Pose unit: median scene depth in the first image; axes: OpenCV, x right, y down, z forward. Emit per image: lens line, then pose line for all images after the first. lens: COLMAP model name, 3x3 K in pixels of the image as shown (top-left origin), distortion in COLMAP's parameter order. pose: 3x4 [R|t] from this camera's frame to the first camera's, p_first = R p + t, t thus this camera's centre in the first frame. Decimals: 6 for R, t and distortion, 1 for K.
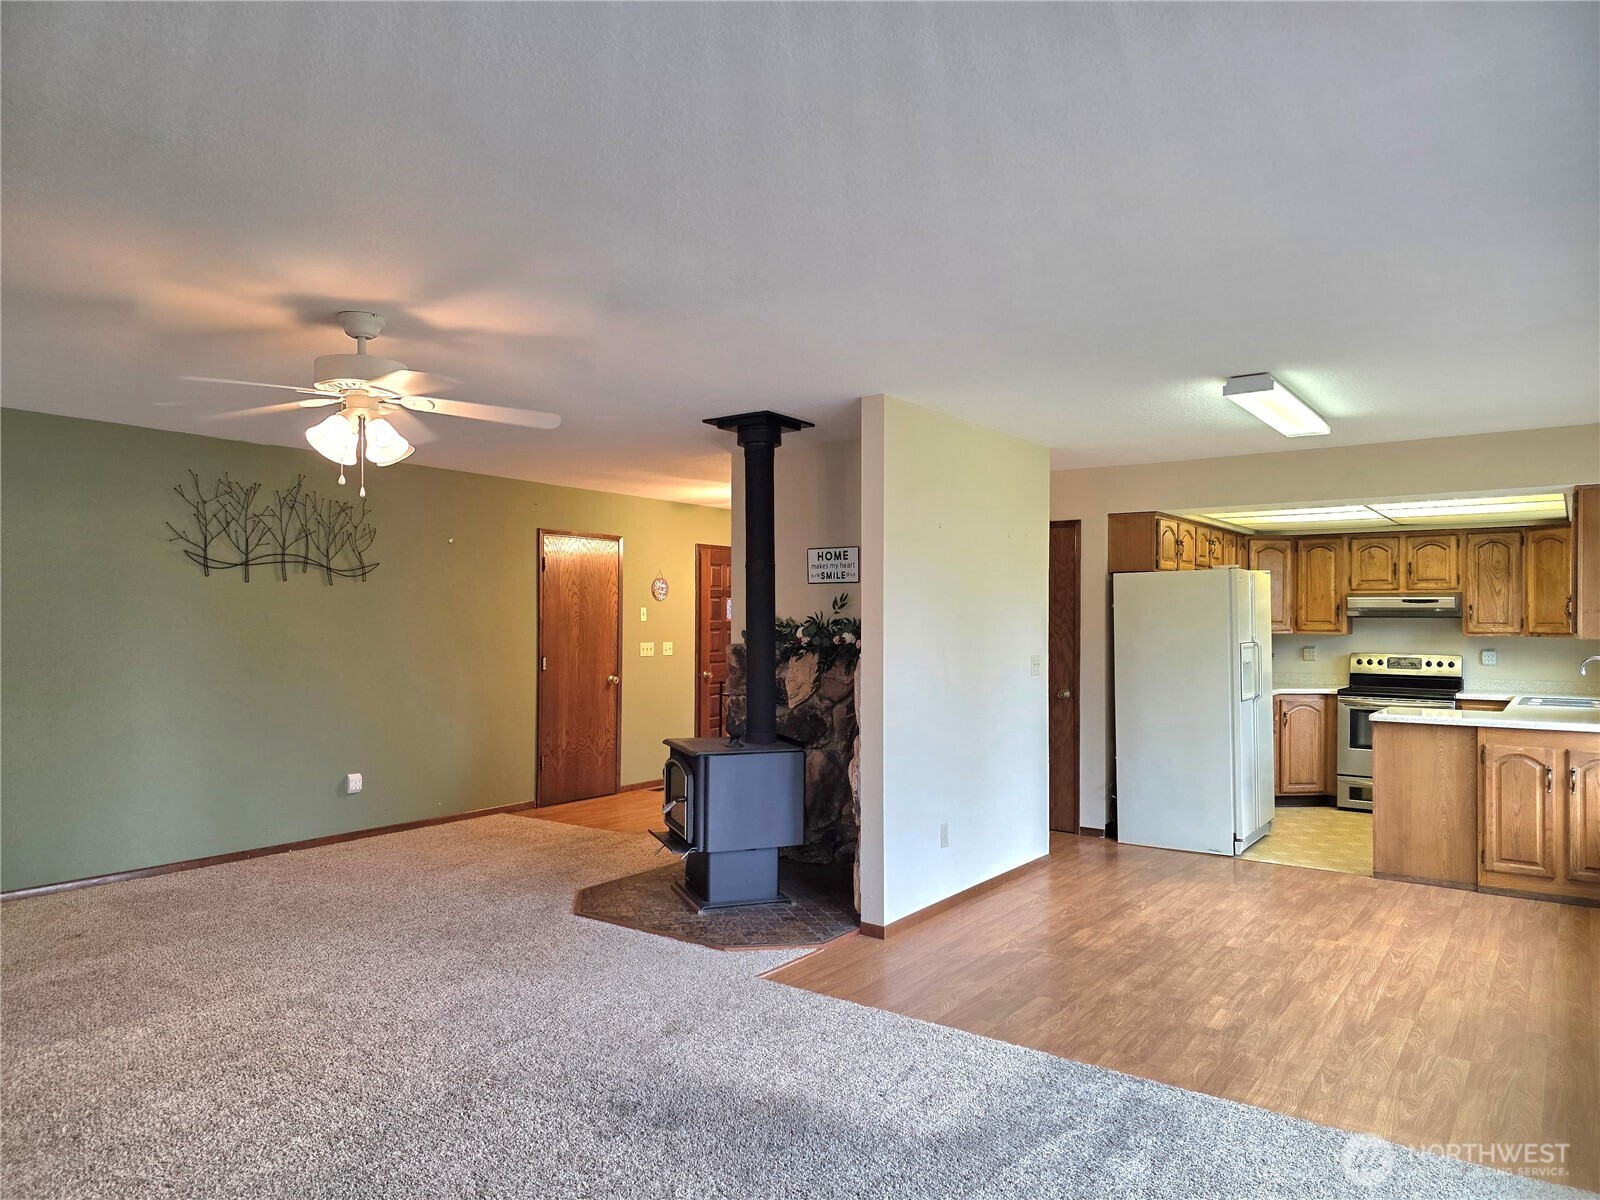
lens RADIAL K [[1056.0, 0, 795.0], [0, 1056.0, 609.8], [0, 0, 1]] dist [0.052612, -0.041755]
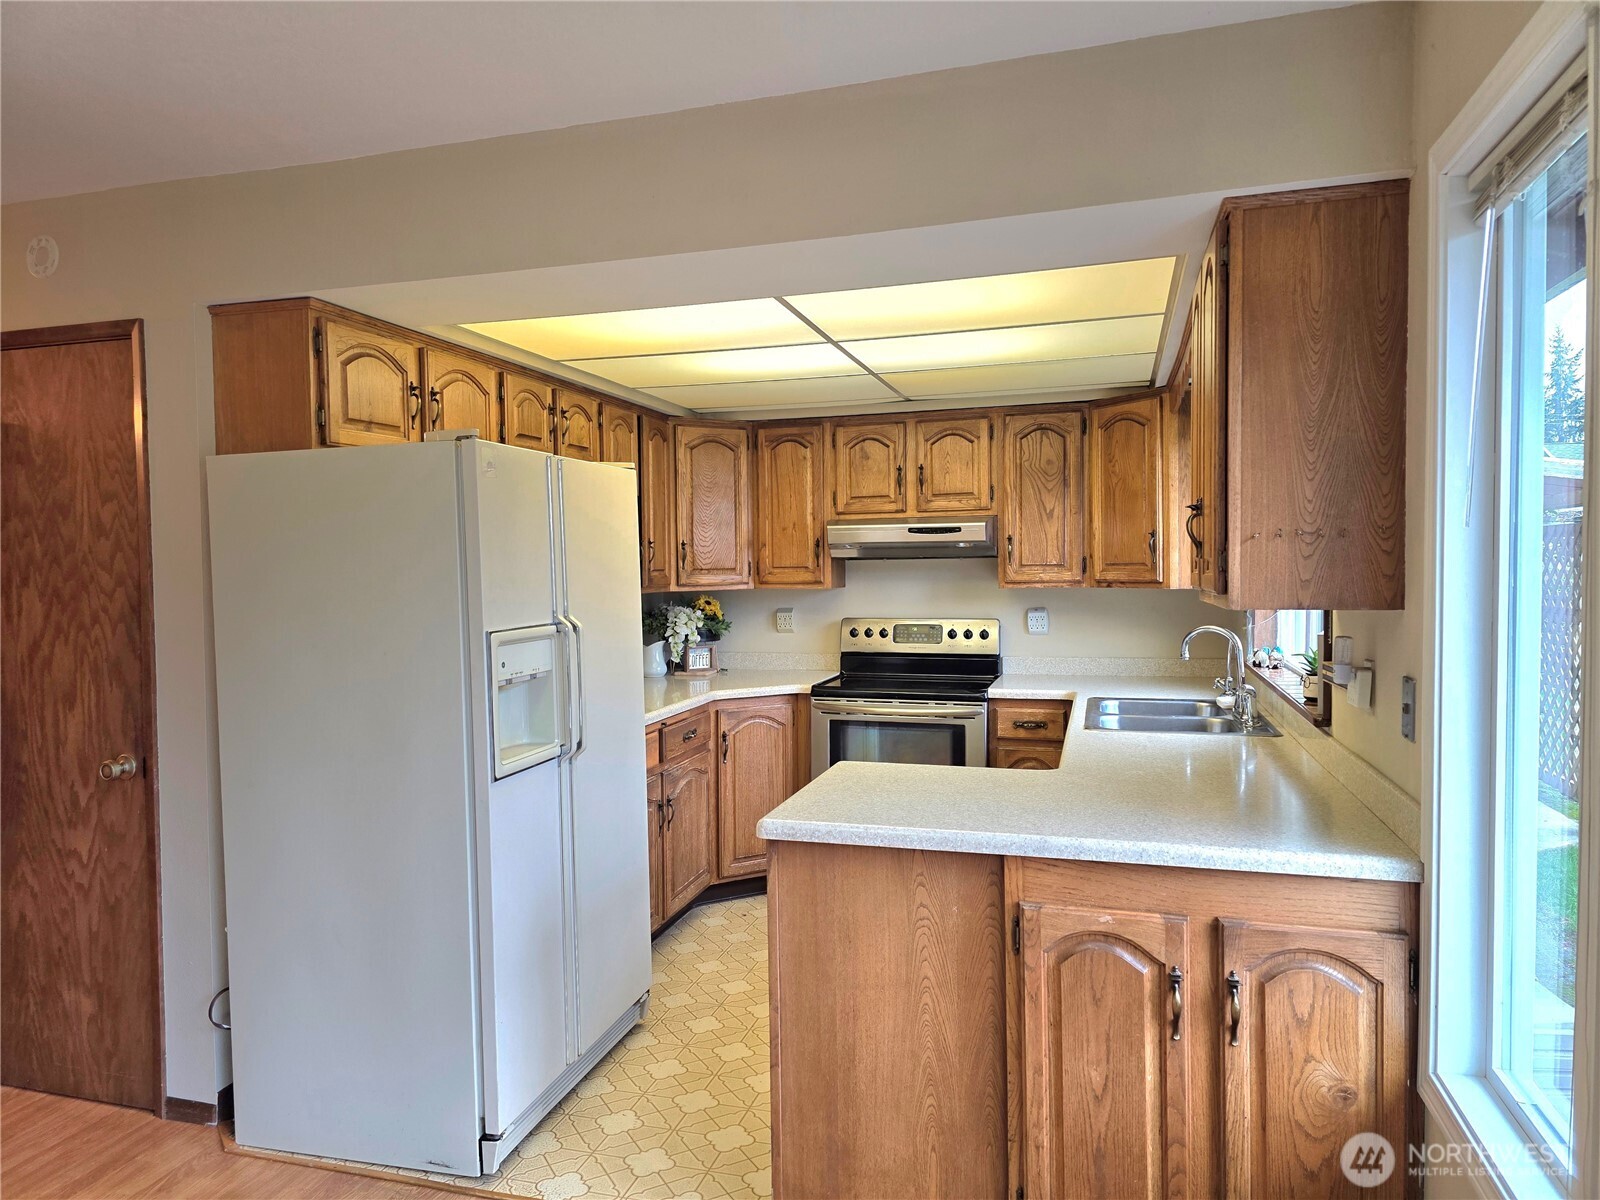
lens RADIAL K [[1065.4, 0, 765.9], [0, 1065.4, 583.8], [0, 0, 1]] dist [0.077876, -0.097836]
pose [[0.948798, -0.024006, 0.314970, 0.312651], [0.015626, 0.999454, 0.029104, 0.002833], [-0.315497, -0.022692, 0.948655, 0.475764]]
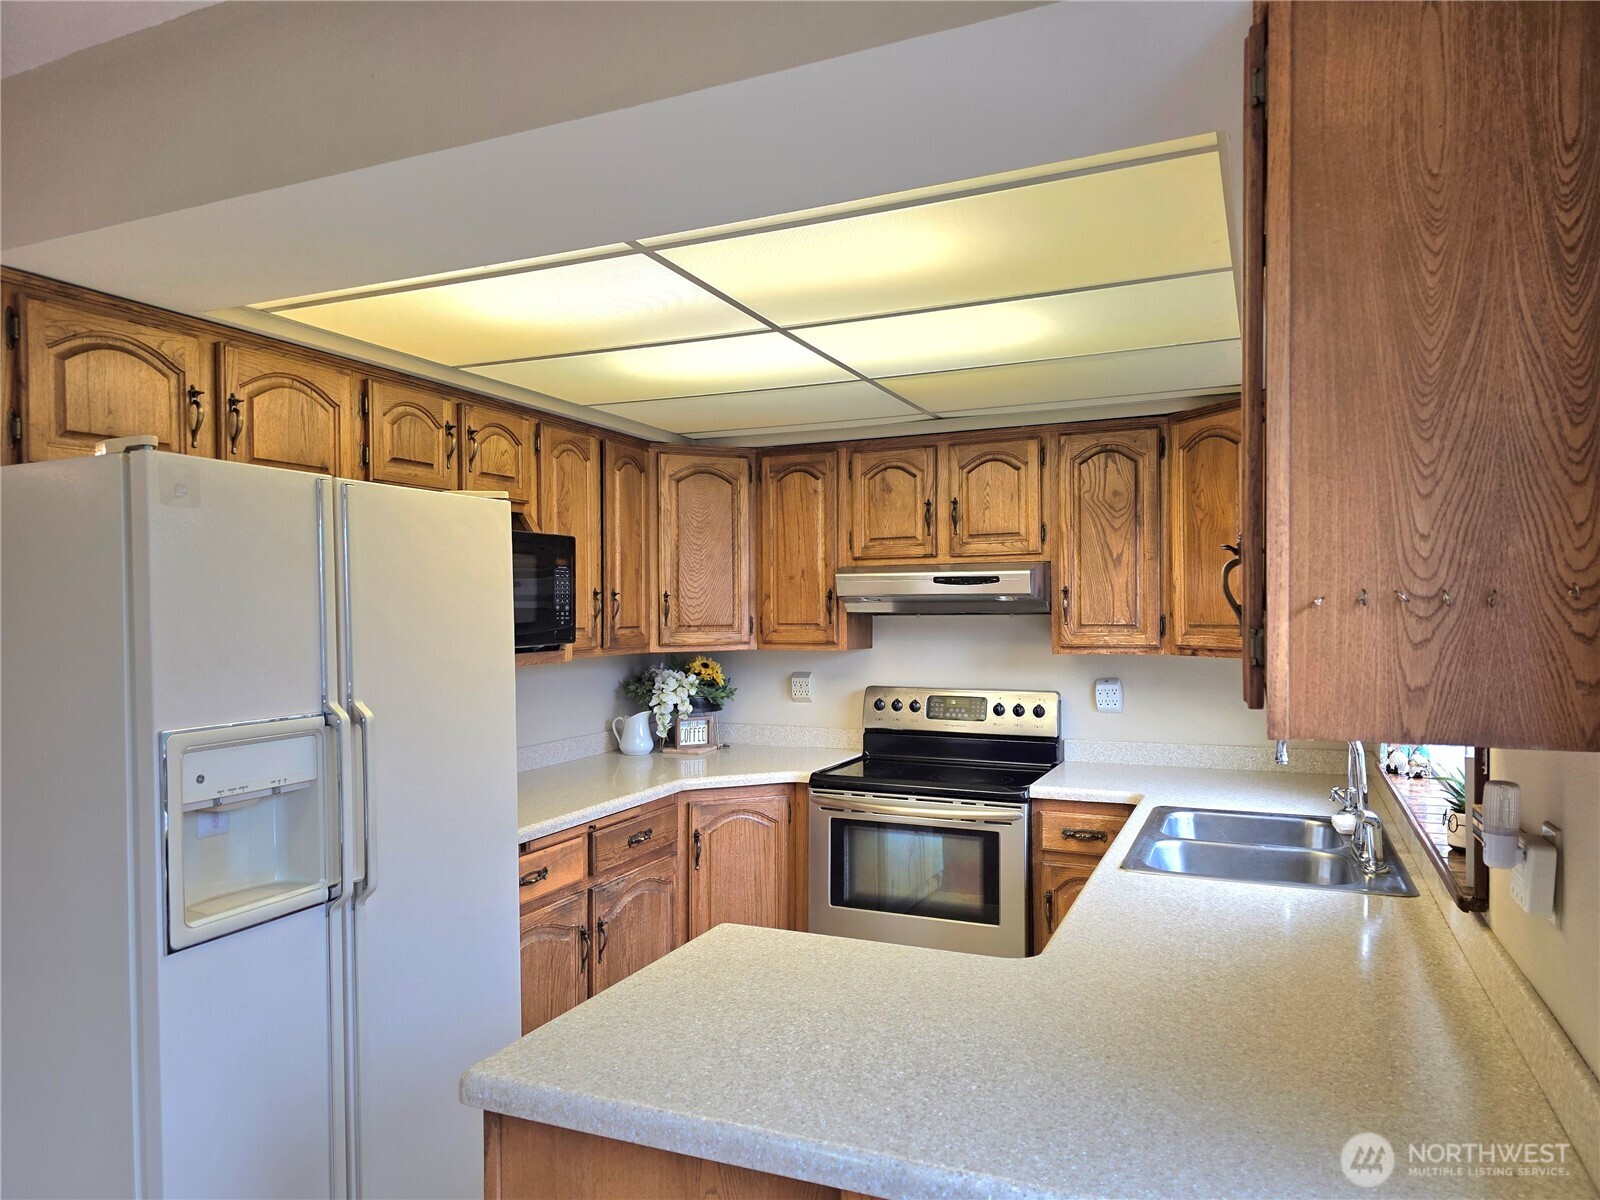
lens RADIAL K [[1068.7, 0, 774.3], [0, 1068.7, 605.0], [0, 0, 1]] dist [0.055554, -0.050852]
pose [[0.980186, -0.011566, 0.197740, 0.411078], [0.010841, 0.999930, 0.004749, -0.000359], [-0.197781, -0.002511, 0.980243, 0.563305]]
